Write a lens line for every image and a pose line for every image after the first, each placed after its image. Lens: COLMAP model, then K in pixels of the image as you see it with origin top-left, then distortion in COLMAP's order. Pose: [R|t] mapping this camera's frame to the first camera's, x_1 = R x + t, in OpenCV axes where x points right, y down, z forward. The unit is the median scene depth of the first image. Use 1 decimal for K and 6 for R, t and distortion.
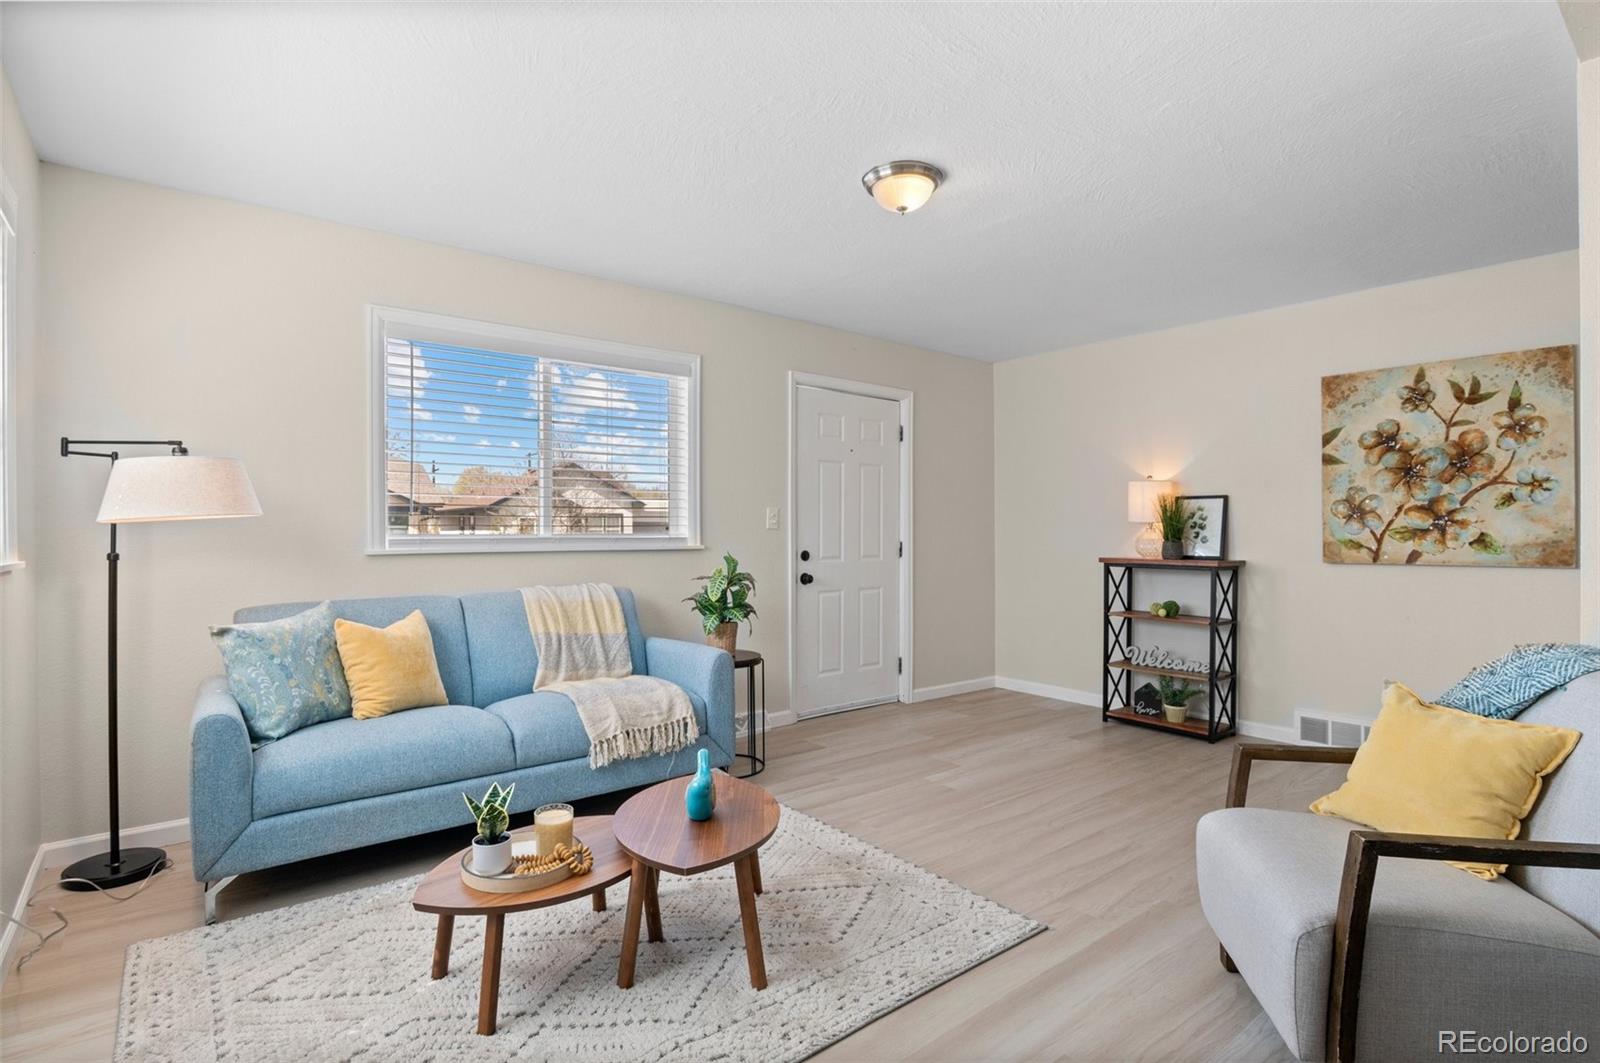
lens RADIAL K [[811.5, 0, 806.2], [0, 811.5, 530.5], [0, 0, 1]] dist [-0.001935, -0.000187]
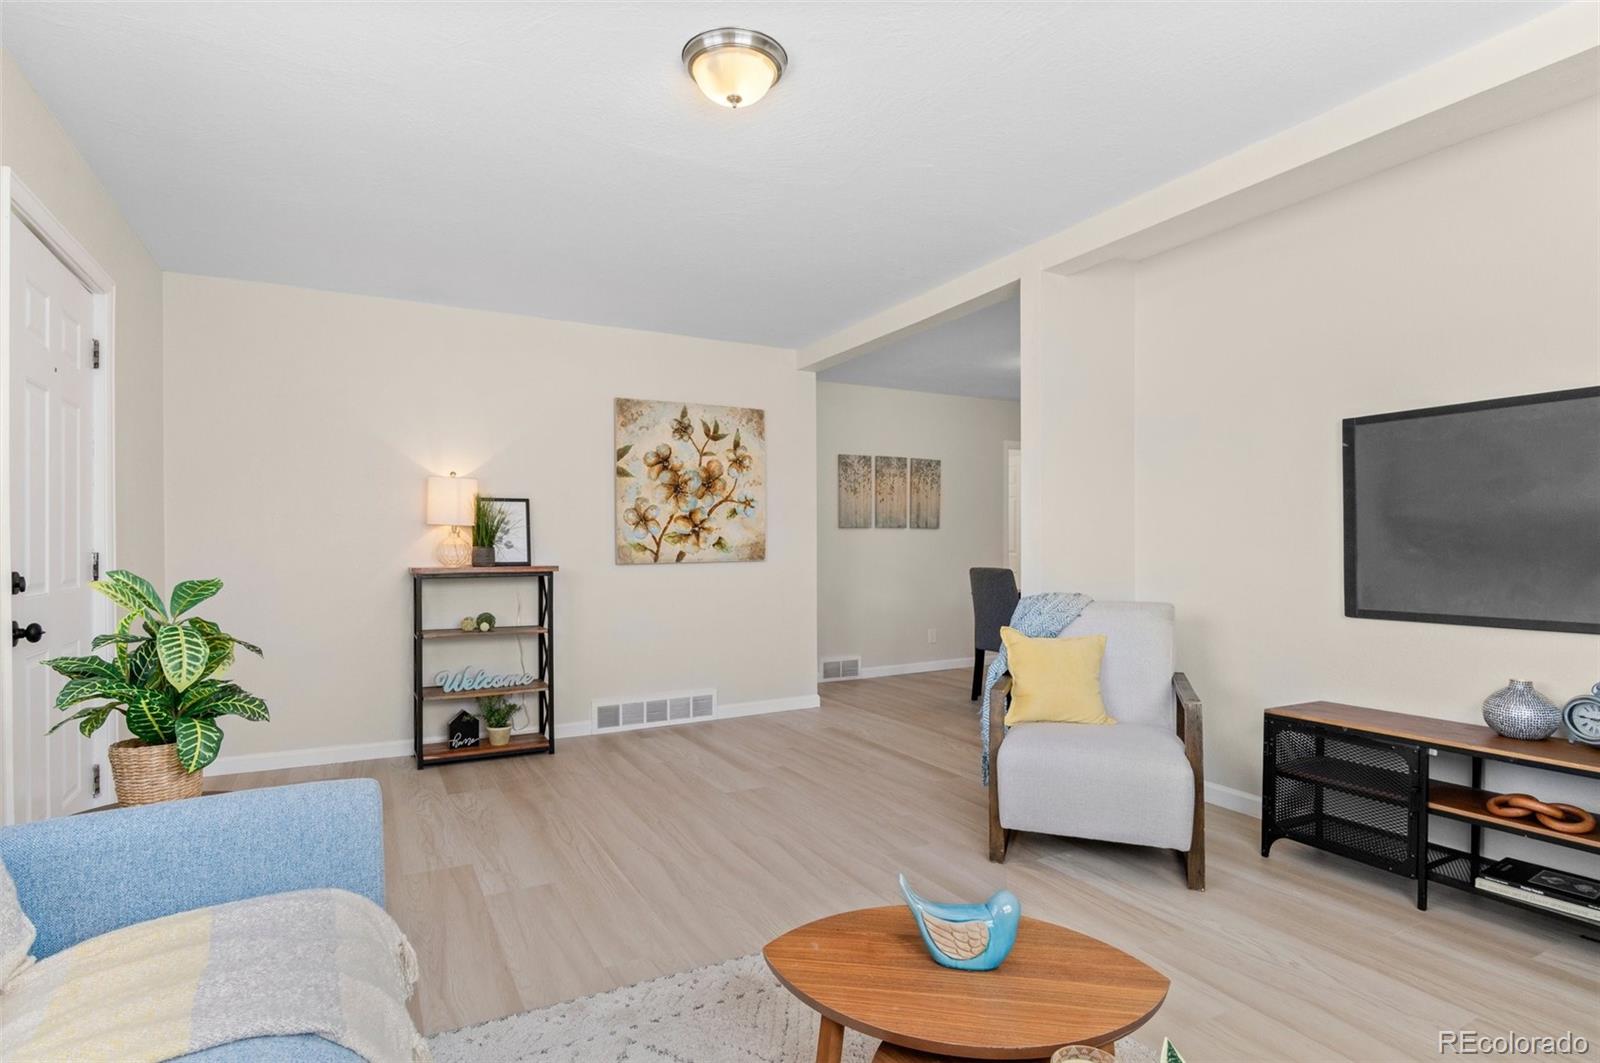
lens RADIAL K [[811.5, 0, 807.0], [0, 811.5, 541.3], [0, 0, 1]] dist [-0.001935, -0.000187]
pose [[0.183967, 0.002060, 0.982930, -0.440994], [0.005717, 0.999979, -0.003166, 0.014265], [-0.982916, 0.006202, 0.183951, 0.573787]]
